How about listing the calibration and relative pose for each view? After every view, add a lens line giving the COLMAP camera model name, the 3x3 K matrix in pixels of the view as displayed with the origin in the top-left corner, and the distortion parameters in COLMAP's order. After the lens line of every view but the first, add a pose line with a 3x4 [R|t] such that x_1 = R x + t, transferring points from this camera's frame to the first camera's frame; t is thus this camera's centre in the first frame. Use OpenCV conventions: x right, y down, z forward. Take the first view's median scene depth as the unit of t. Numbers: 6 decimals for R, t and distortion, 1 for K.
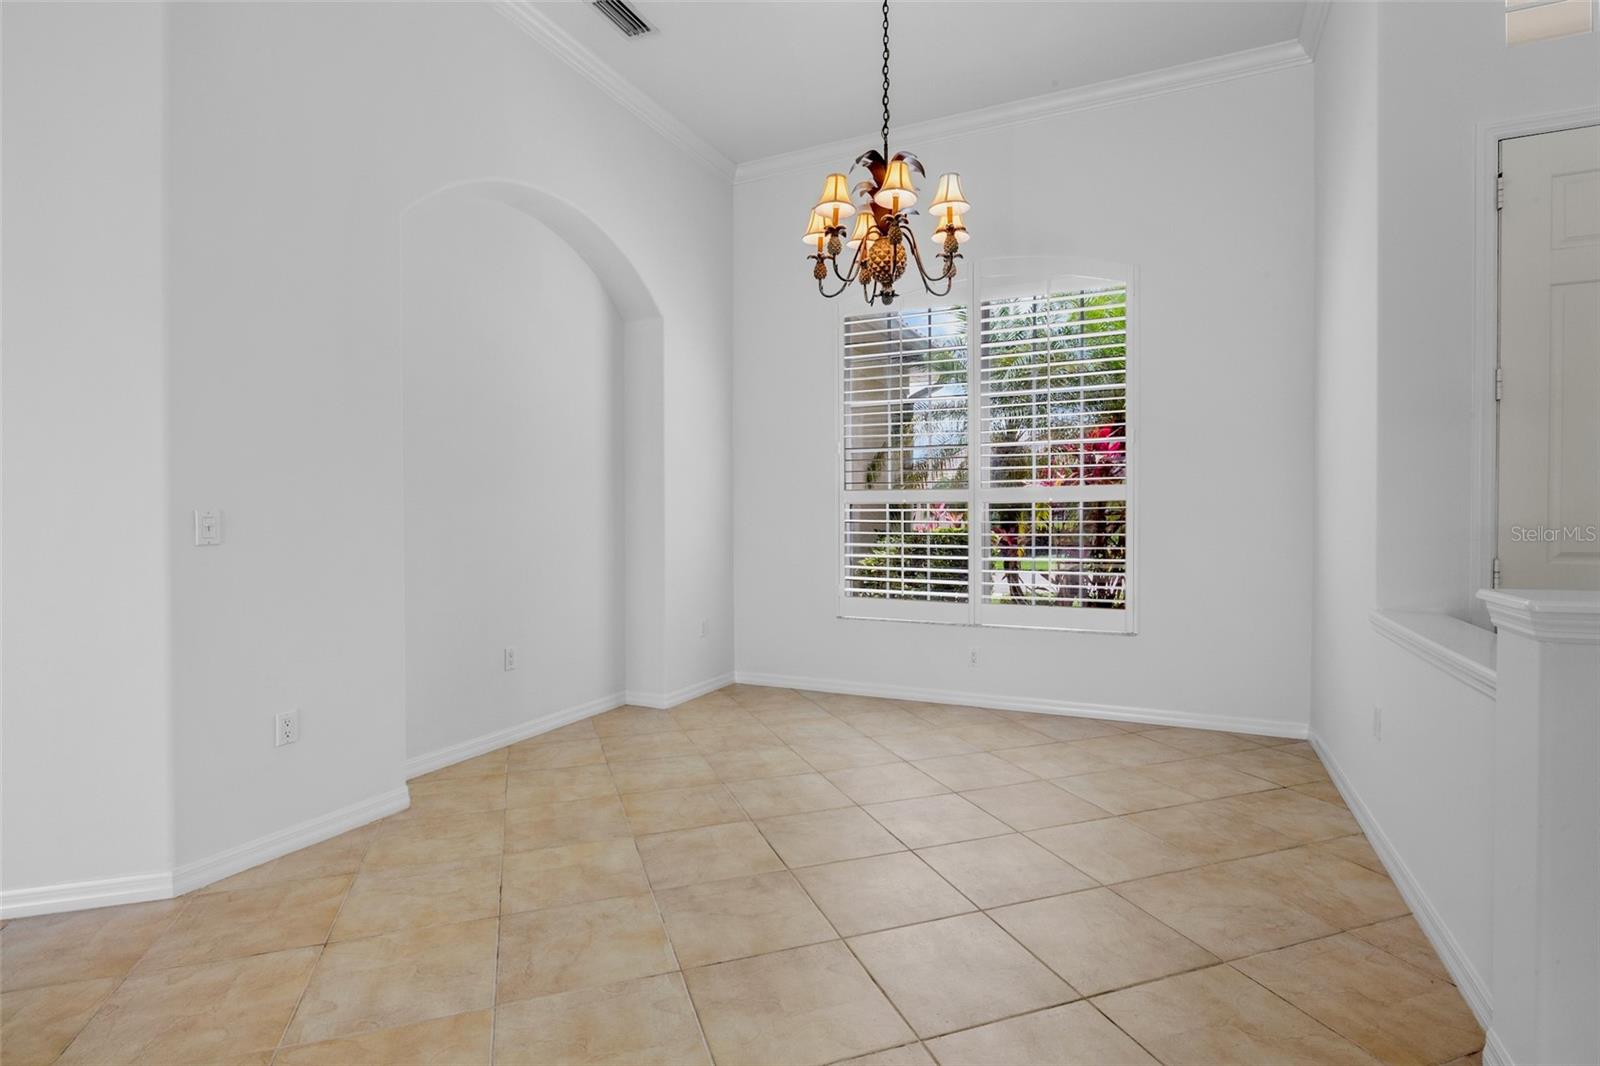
lens RADIAL K [[792.8, 0, 796.9], [0, 792.8, 510.3], [0, 0, 1]] dist [-0.011536, -0.000908]
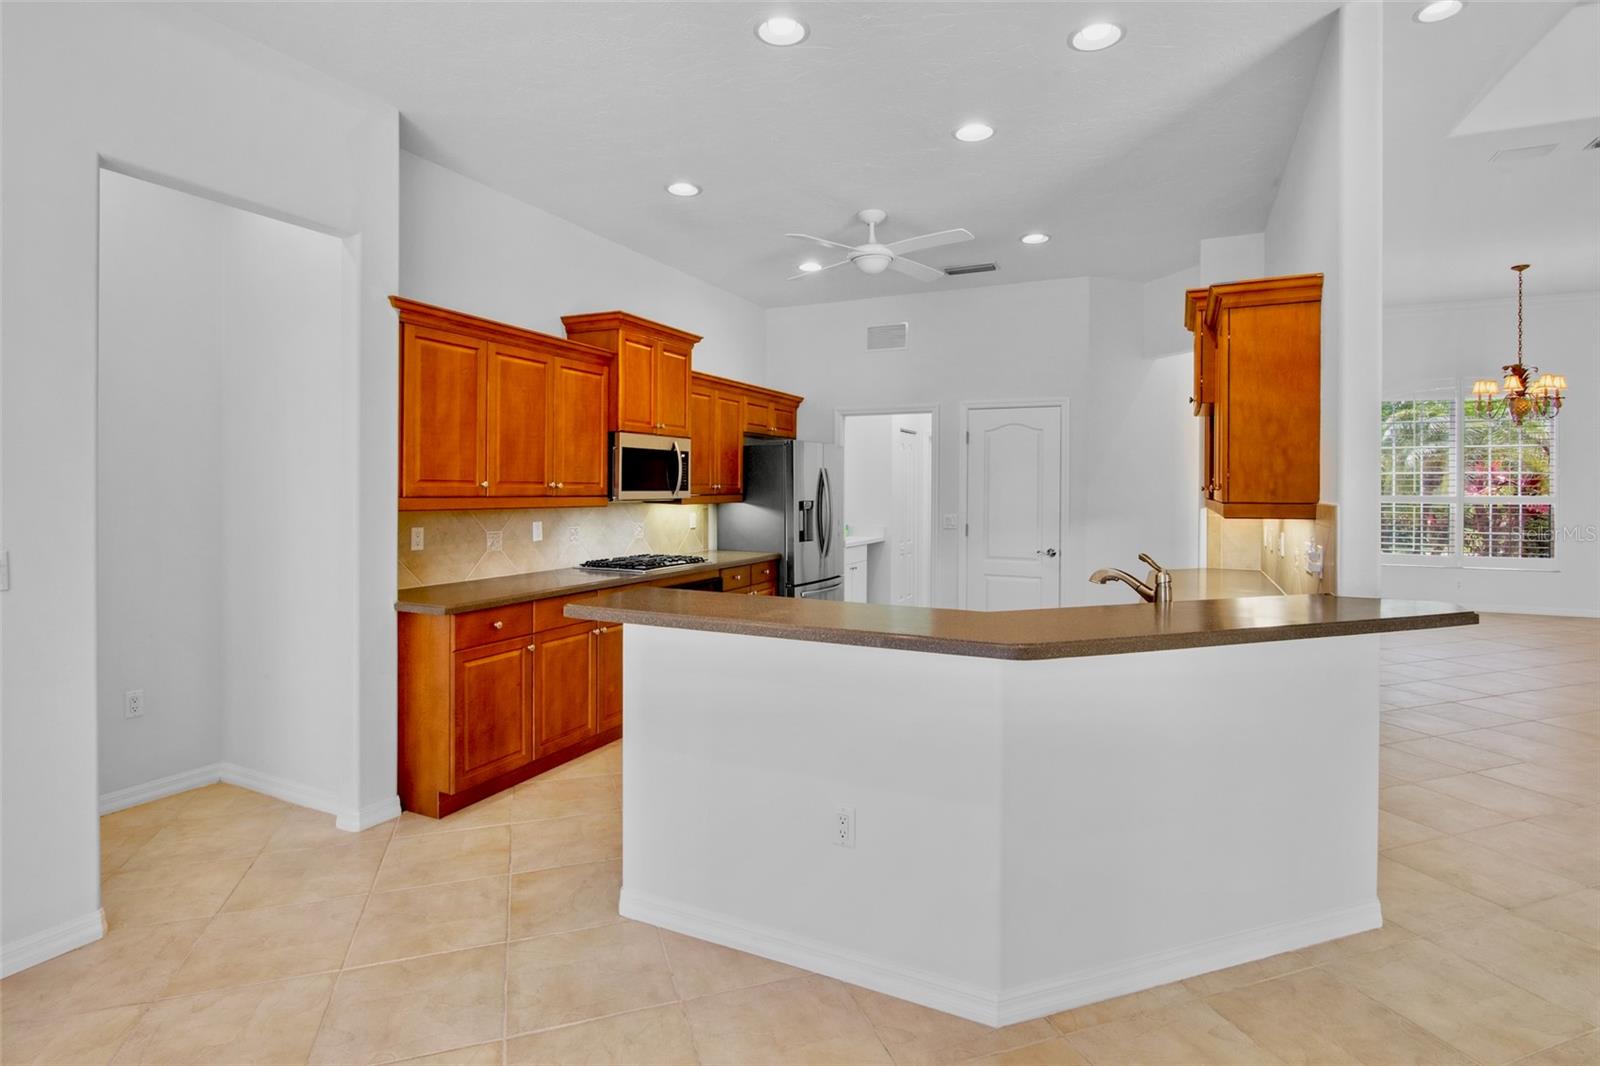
lens RADIAL K [[788.0, 0, 793.3], [0, 788.0, 492.3], [0, 0, 1]] dist [-0.012737, 0.000124]
pose [[0.999959, 0.008743, -0.002166, -1.595460], [-0.008722, 0.999919, 0.009307, -0.047742], [0.002248, -0.009288, 0.999954, -1.044160]]
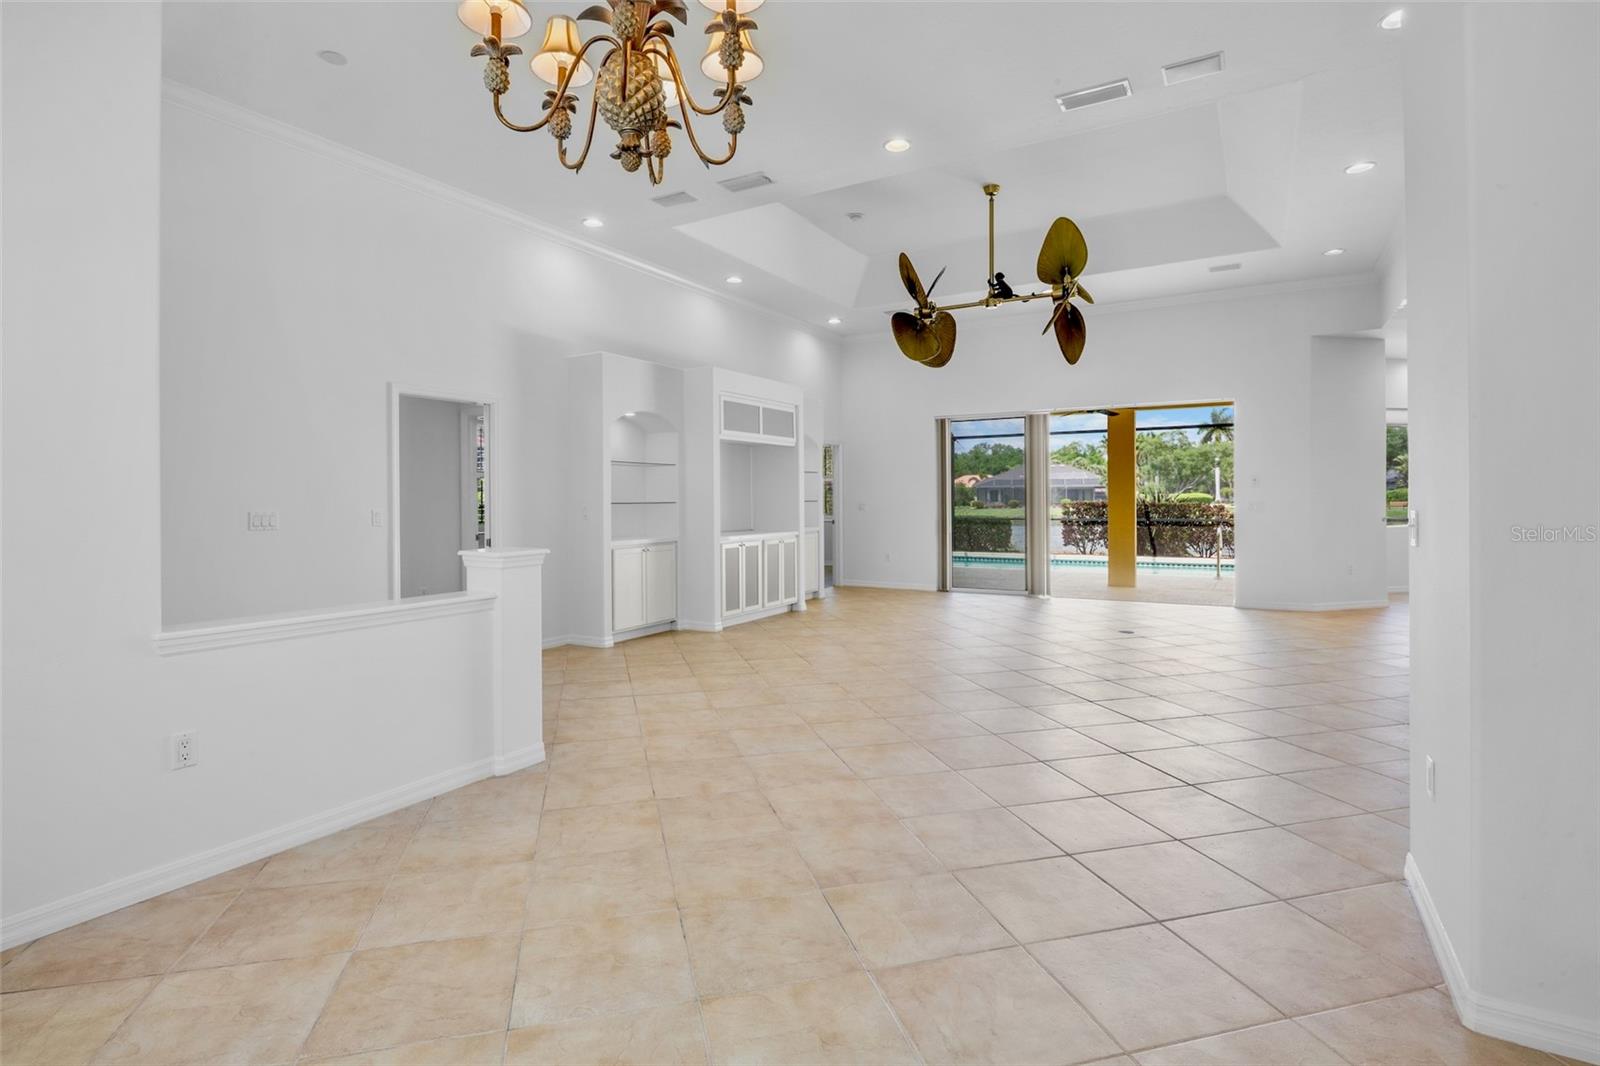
lens RADIAL K [[787.9, 0, 800.2], [0, 787.9, 505.6], [0, 0, 1]] dist [-0.002588, -0.000251]
pose [[-0.996639, 0.010237, 0.081279, -0.042906], [0.010595, 0.999936, 0.003976, -0.009744], [-0.081233, 0.004824, -0.996683, 1.225315]]
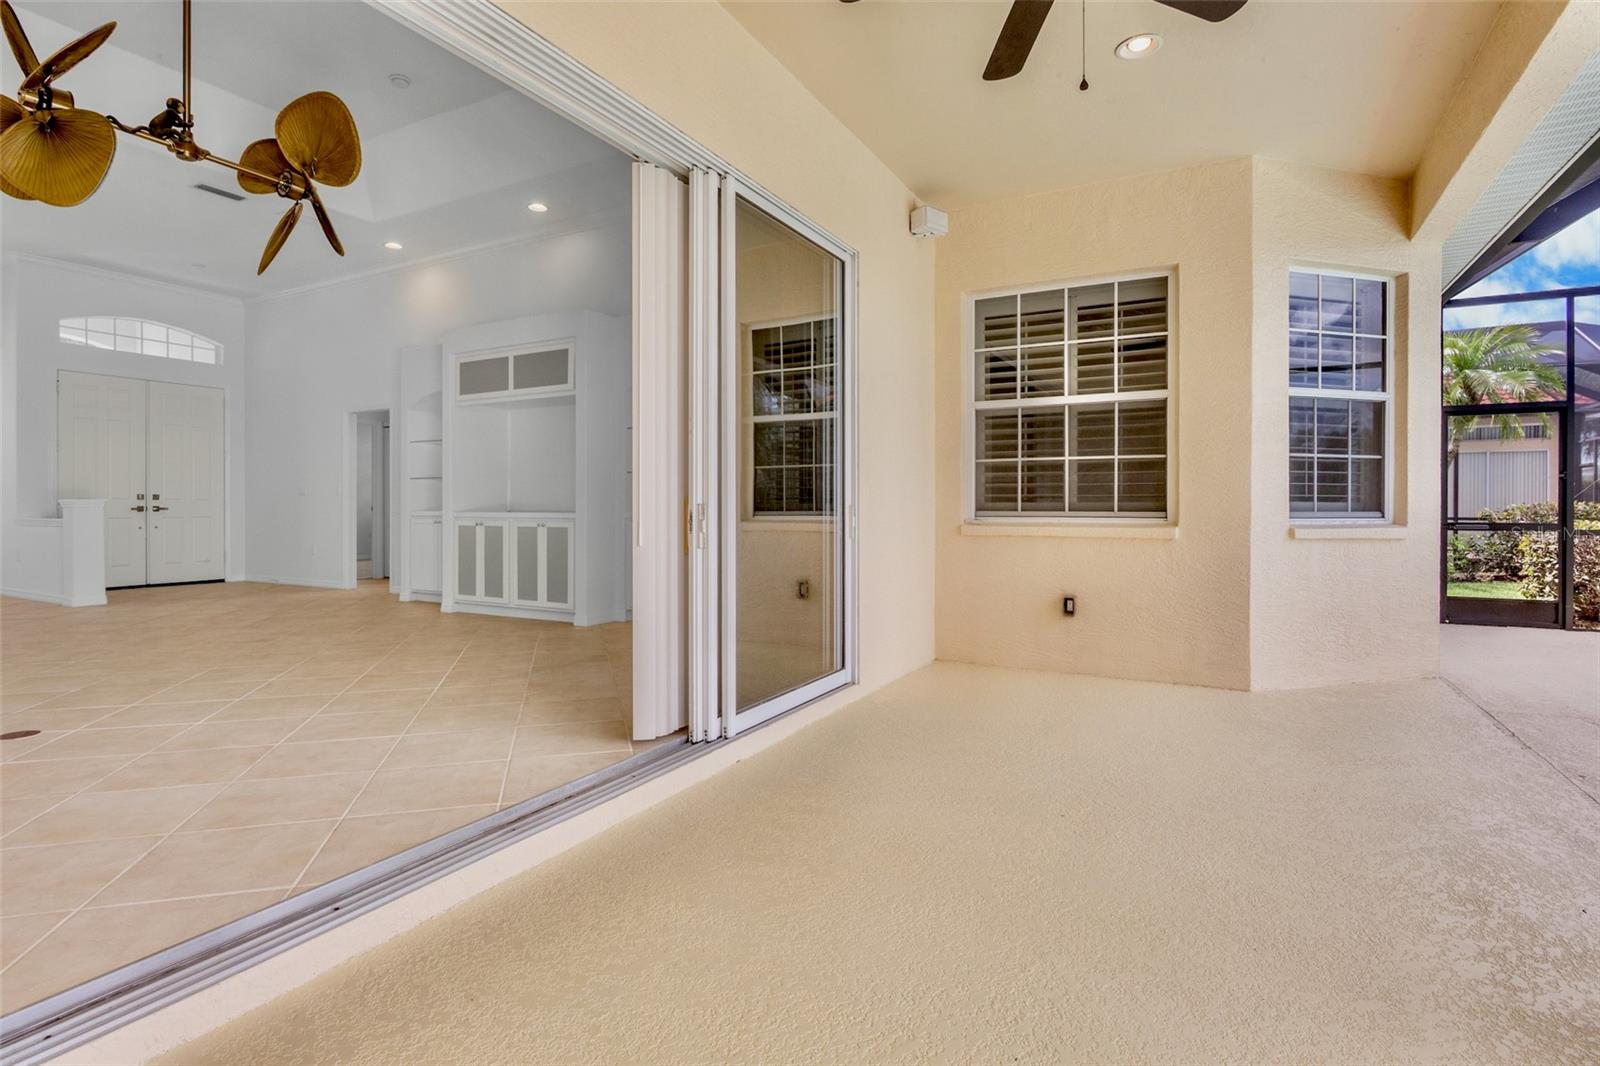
lens RADIAL K [[792.8, 0, 796.9], [0, 792.8, 510.3], [0, 0, 1]] dist [-0.011536, -0.000908]
pose [[0.054195, -0.001920, 0.998529, -1.353198], [-0.002528, 0.999995, 0.002060, 0.058229], [-0.998527, -0.002636, 0.054189, -1.390001]]
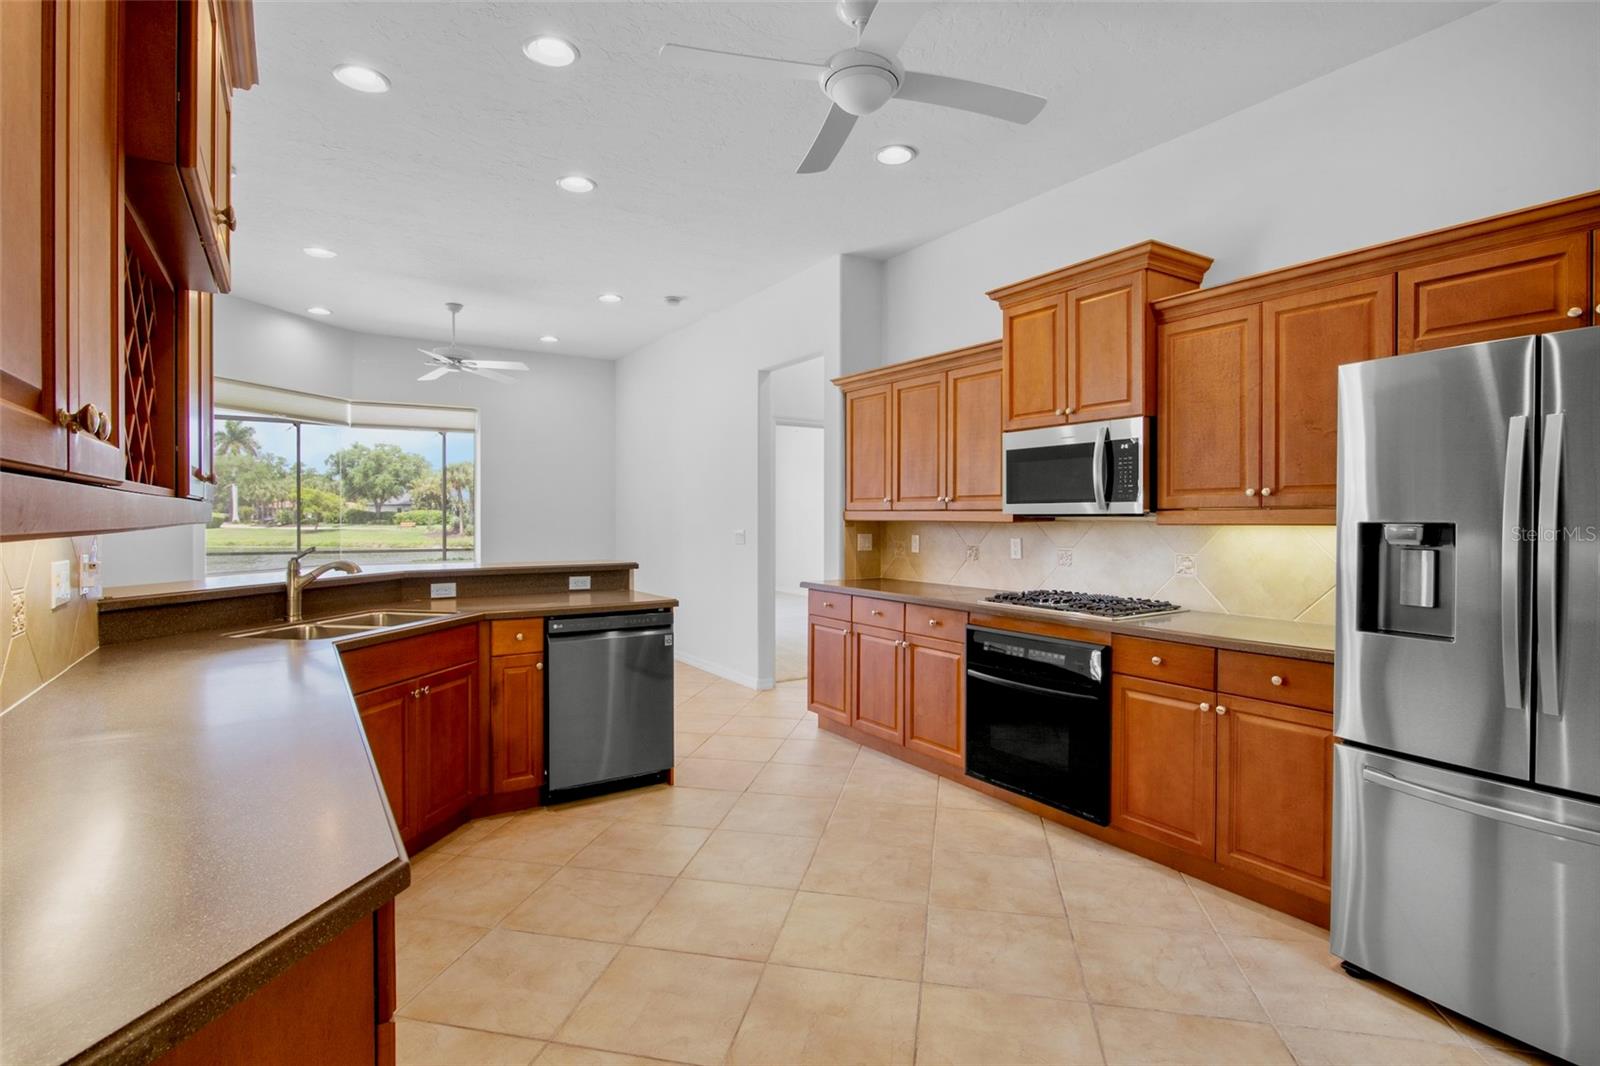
lens RADIAL K [[776.1, 0, 800.0], [0, 776.1, 533.0], [0, 0, 1]] dist [-0.007396, -0.000632]
pose [[-0.520154, 0.022110, -0.853786, -0.949597], [0.004291, 0.999720, 0.023275, -0.024698], [0.854062, 0.008443, -0.520103, 0.318143]]
